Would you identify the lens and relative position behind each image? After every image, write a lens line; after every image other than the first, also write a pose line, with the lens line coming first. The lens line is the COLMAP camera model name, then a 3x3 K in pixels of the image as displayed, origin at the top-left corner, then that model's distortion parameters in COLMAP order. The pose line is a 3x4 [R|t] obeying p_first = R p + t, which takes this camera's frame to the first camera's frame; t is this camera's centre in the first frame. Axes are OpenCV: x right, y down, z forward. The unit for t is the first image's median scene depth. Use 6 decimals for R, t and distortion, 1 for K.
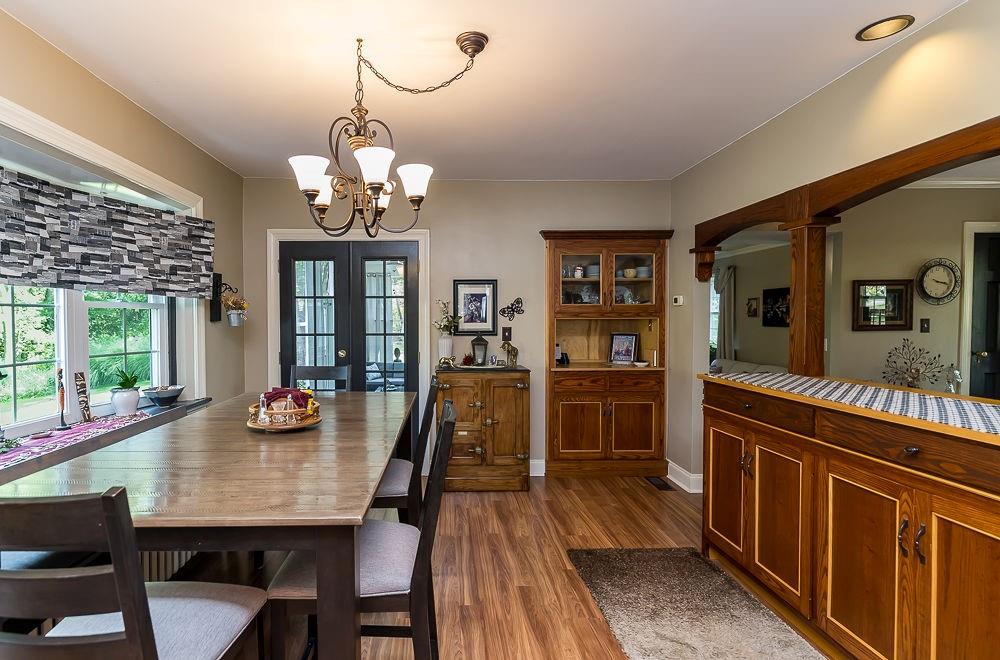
lens RADIAL K [[509.1, 0, 500.0], [0, 509.1, 330.0], [0, 0, 1]] dist [-0.000503, 0.000084]
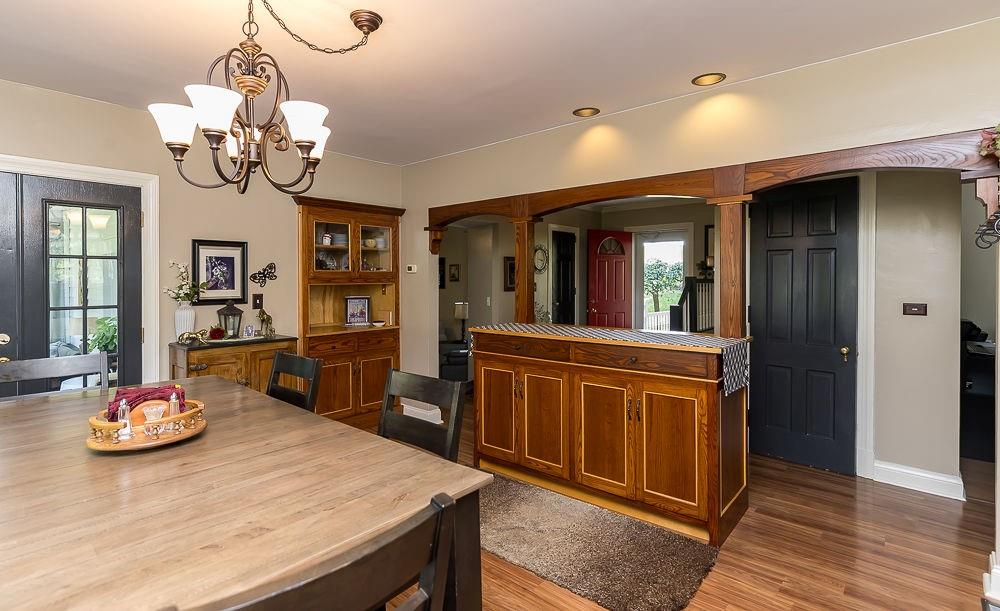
lens RADIAL K [[477.4, 0, 499.1], [0, 477.4, 278.3], [0, 0, 1]] dist [-0.002288, -0.000107]
pose [[0.672944, 0.001288, 0.739692, -0.334748], [0.015896, 0.999742, -0.016202, -0.013341], [-0.739522, 0.022661, 0.672750, 0.092578]]
